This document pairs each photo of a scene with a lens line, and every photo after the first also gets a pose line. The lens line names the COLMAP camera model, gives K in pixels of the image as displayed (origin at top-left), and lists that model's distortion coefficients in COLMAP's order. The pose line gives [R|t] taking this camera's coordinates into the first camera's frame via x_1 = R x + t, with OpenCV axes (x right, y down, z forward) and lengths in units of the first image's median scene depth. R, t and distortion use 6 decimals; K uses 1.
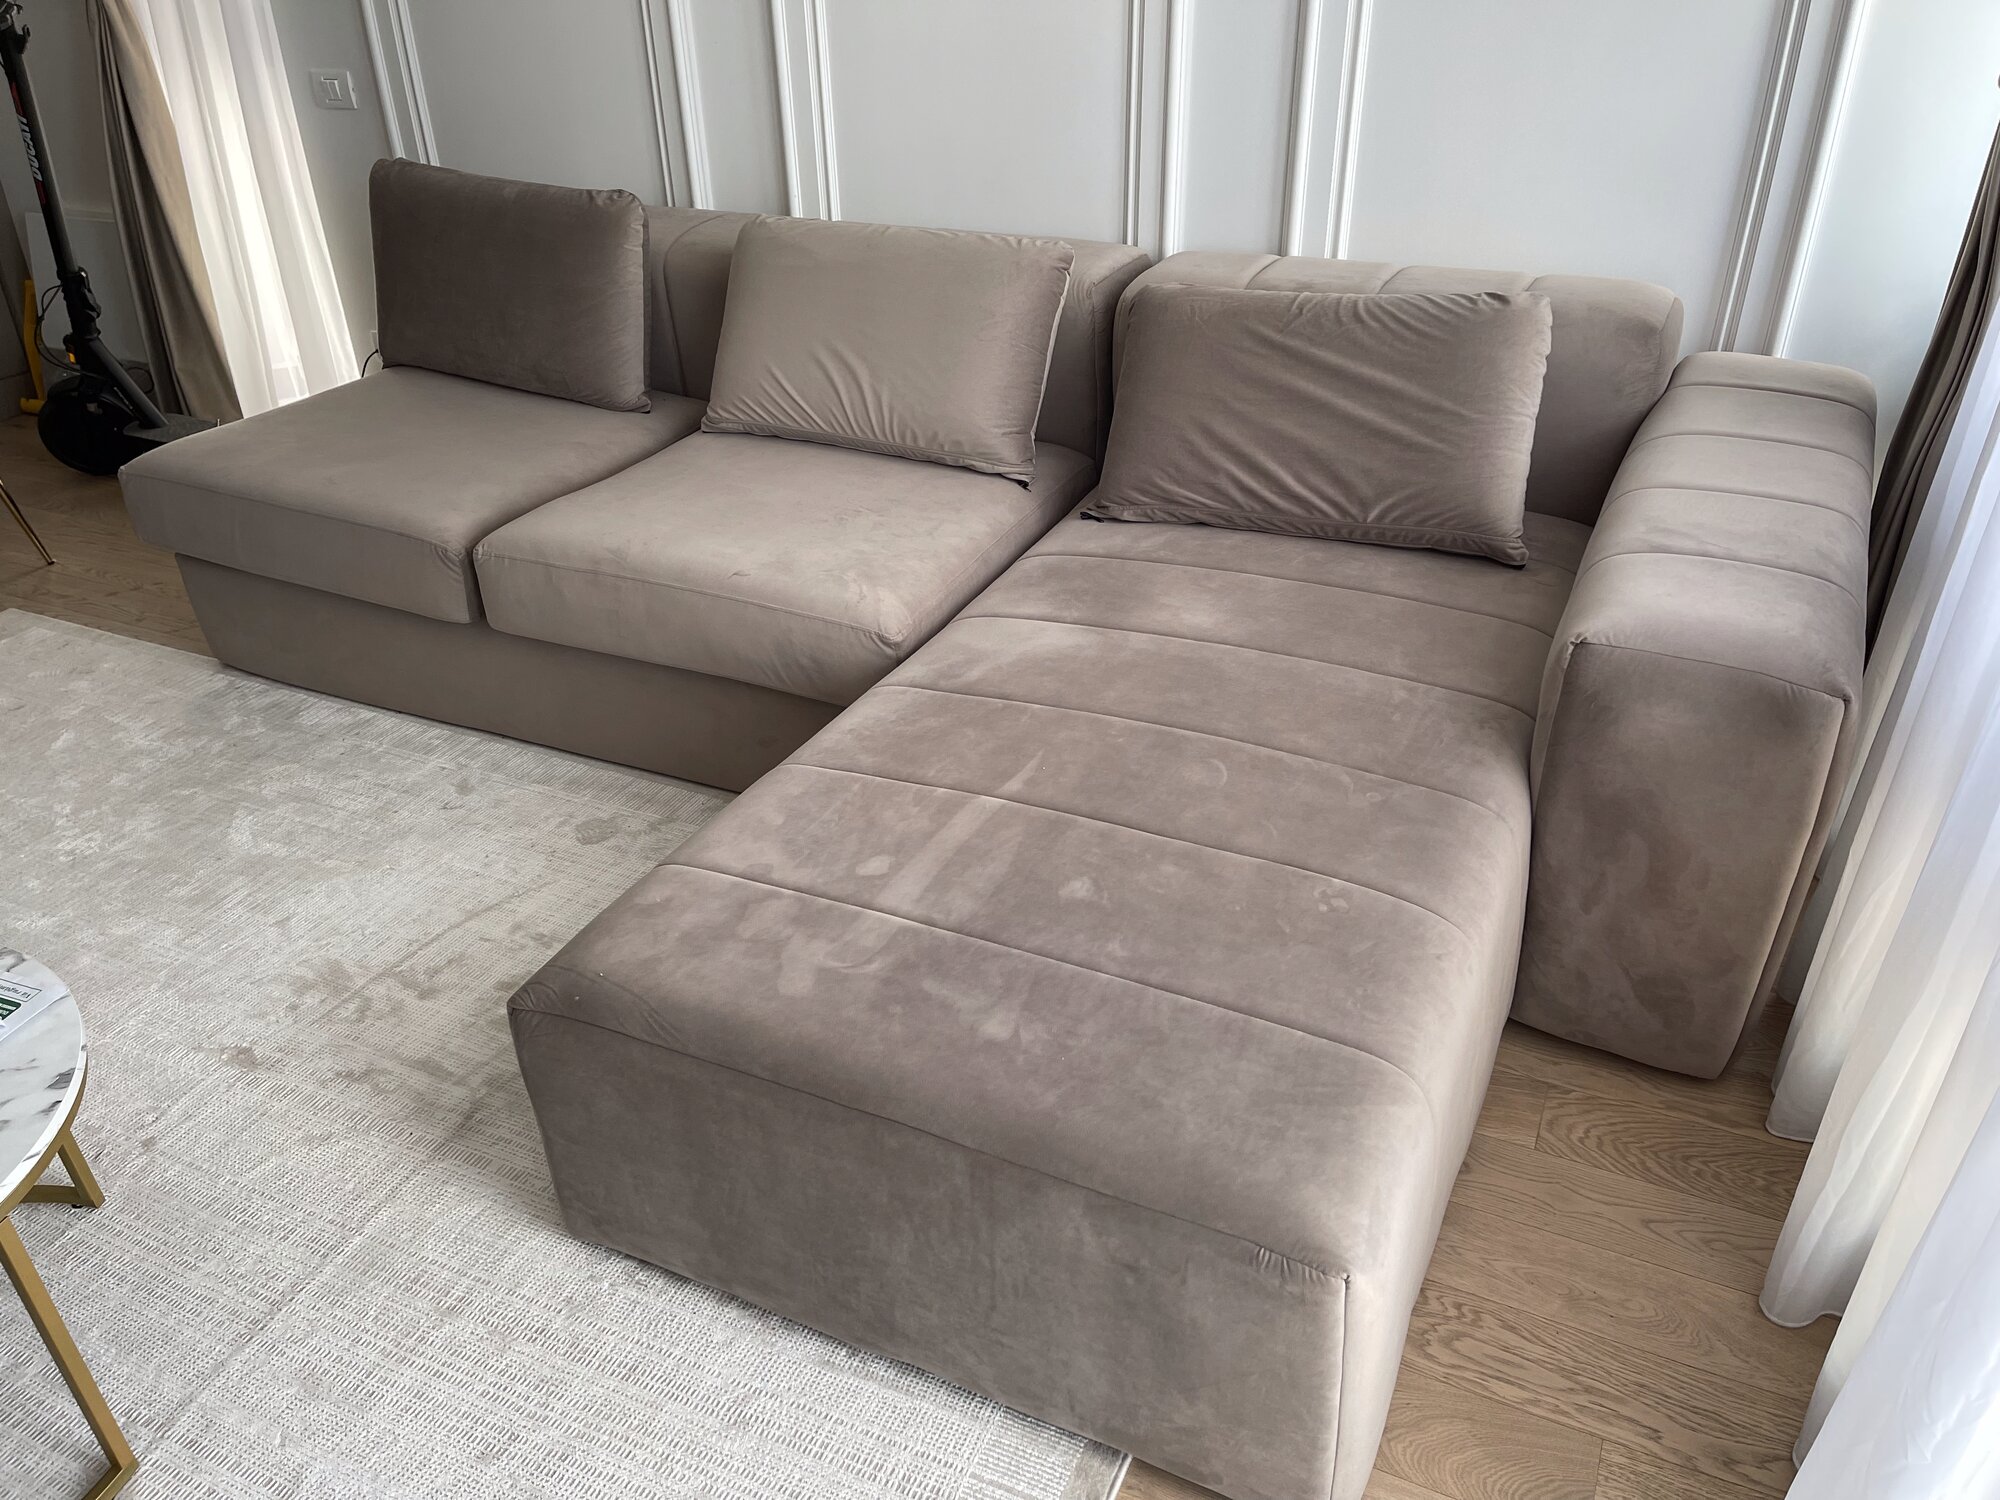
lens RADIAL K [[1495.8, 0, 1025.0], [0, 1495.8, 762.9], [0, 0, 1]] dist [0.001615, 0.070397]
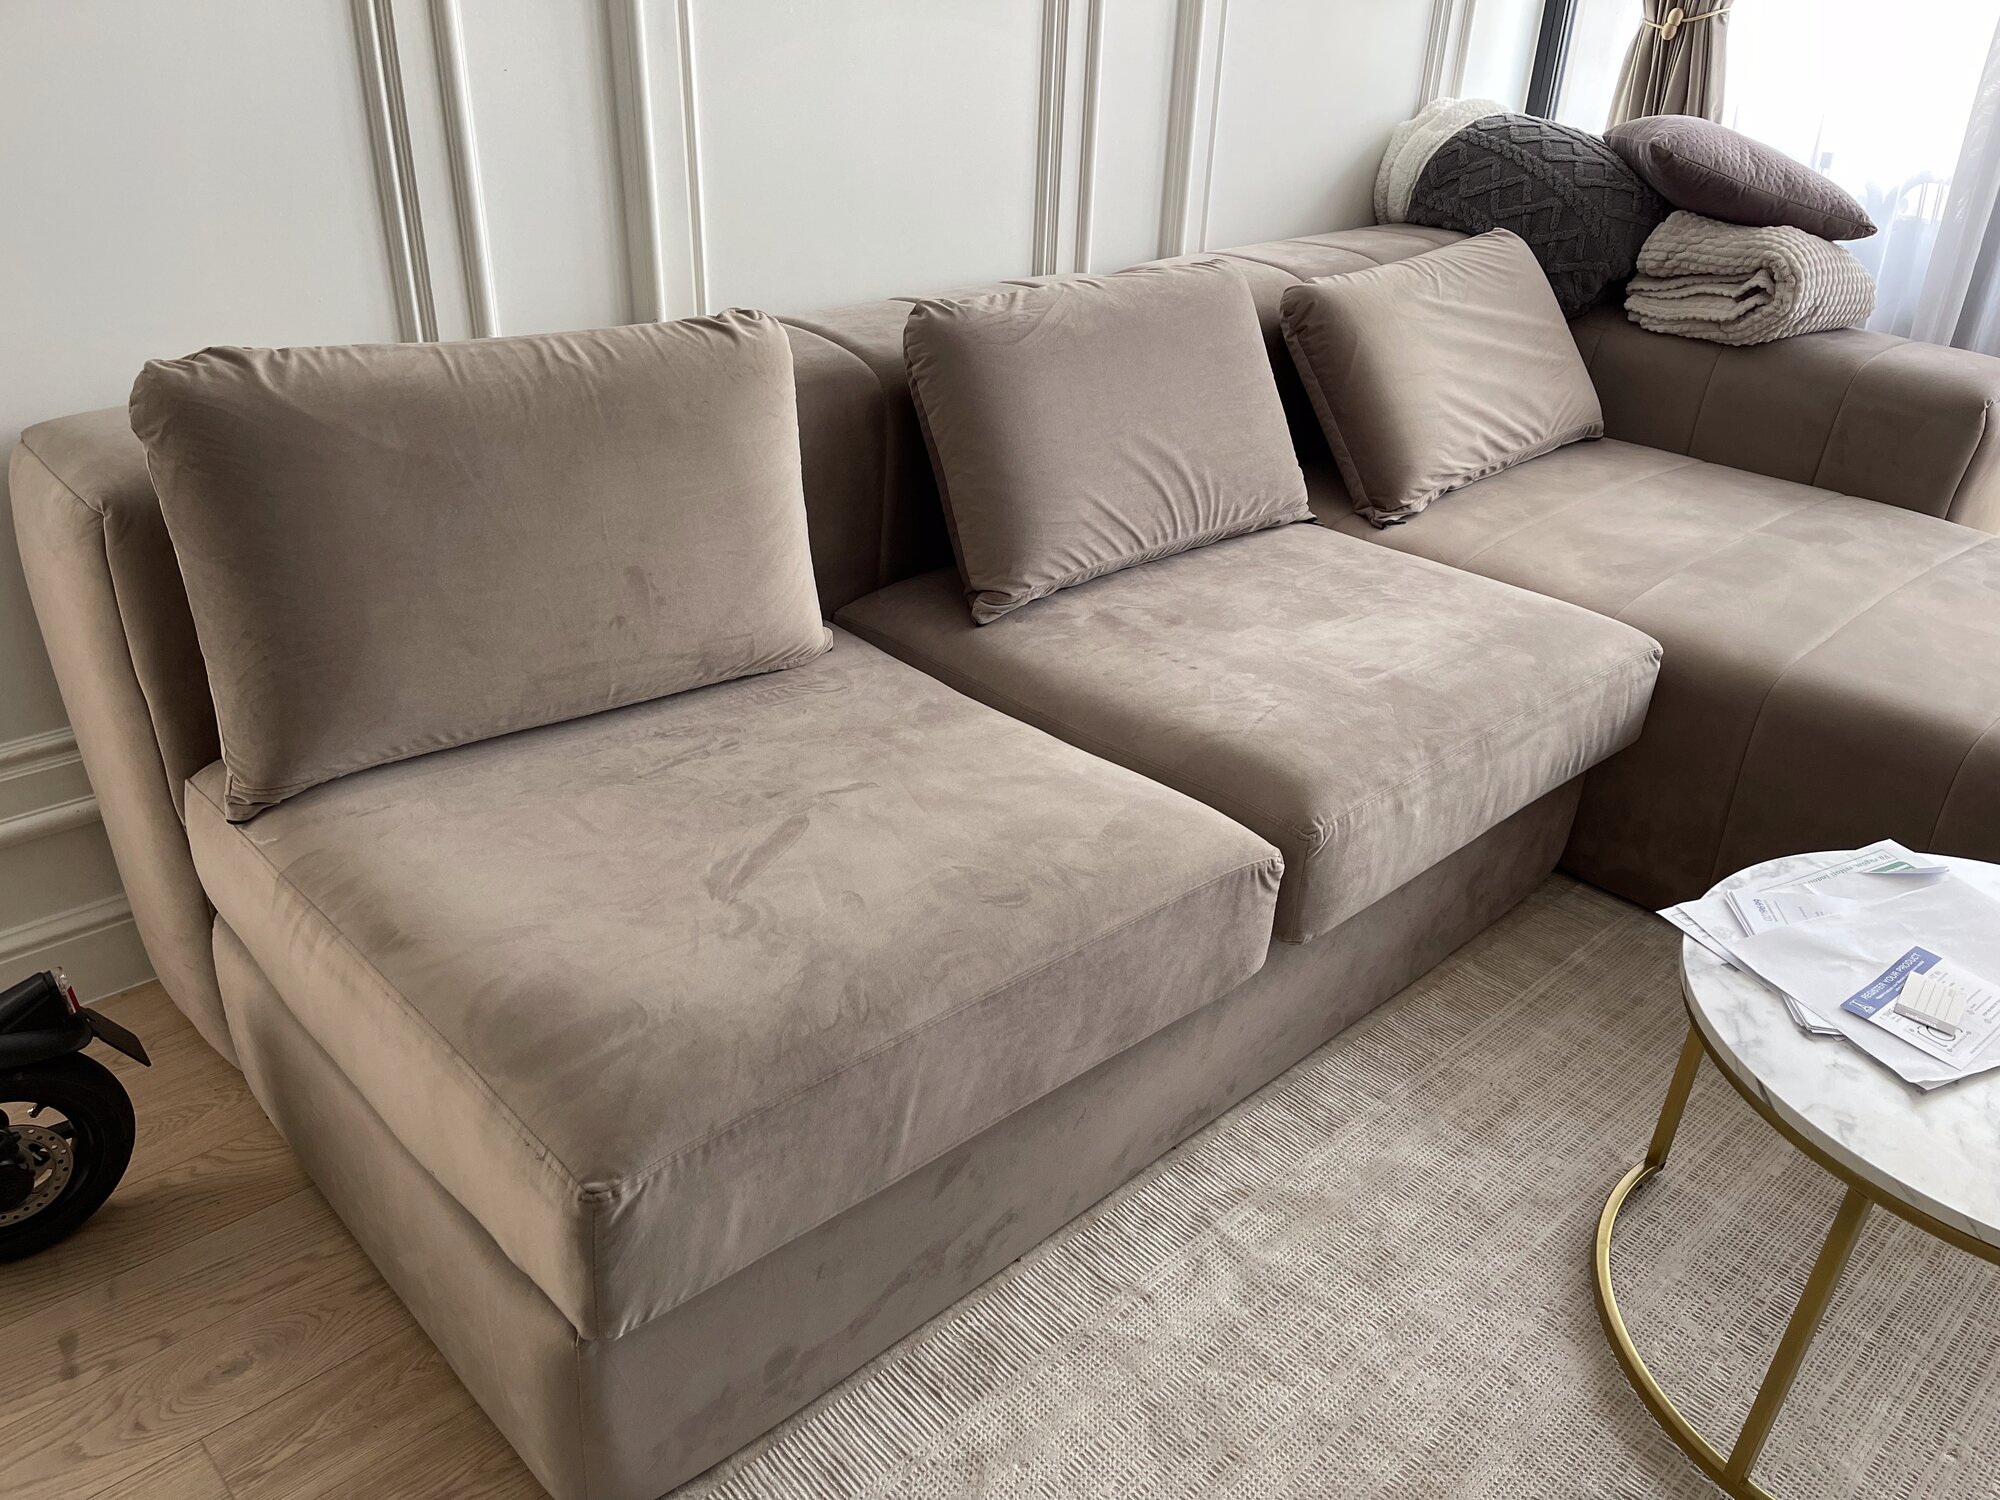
lens RADIAL K [[1495.9, 0, 1000.0], [0, 1495.9, 750.0], [0, 0, 1]] dist [0.071784, -0.092500]
pose [[0.385457, -0.400191, 0.831427, -0.988457], [0.447635, 0.869024, 0.210760, -0.387040], [-0.806874, 0.290937, 0.514111, 0.828787]]
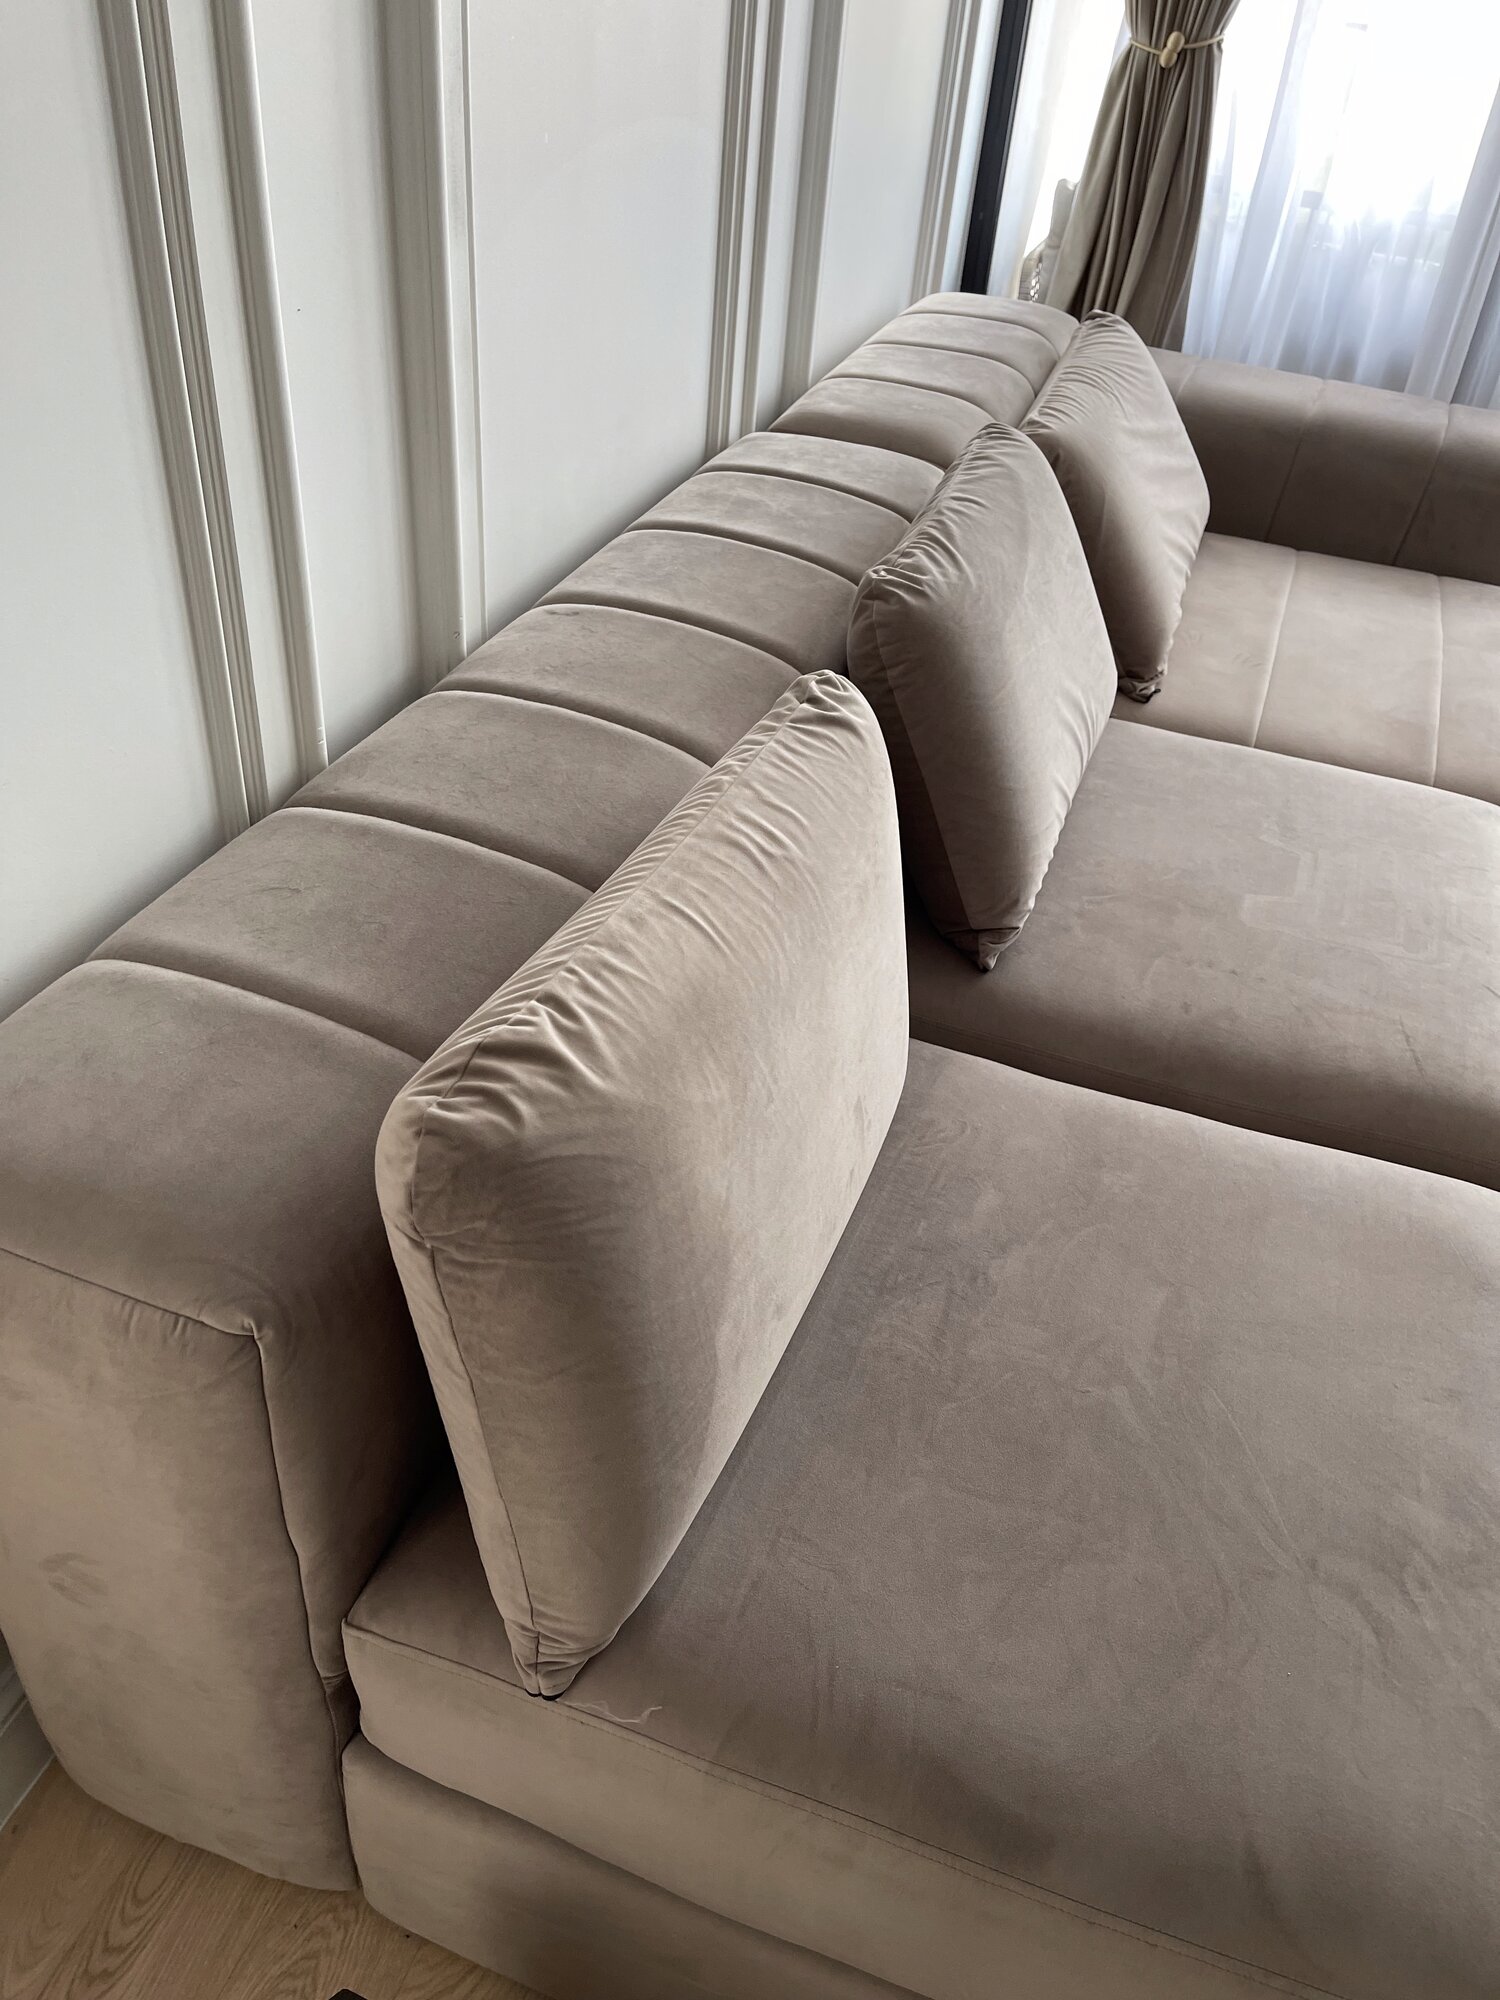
lens RADIAL K [[1495.9, 0, 750.8], [0, 1495.9, 1027.7], [0, 0, 1]] dist [0.071784, -0.092500]
pose [[-0.080546, -0.599502, 0.796310, -0.822945], [0.459589, 0.686576, 0.563376, -0.695559], [-0.884472, 0.411353, 0.220223, 1.203394]]
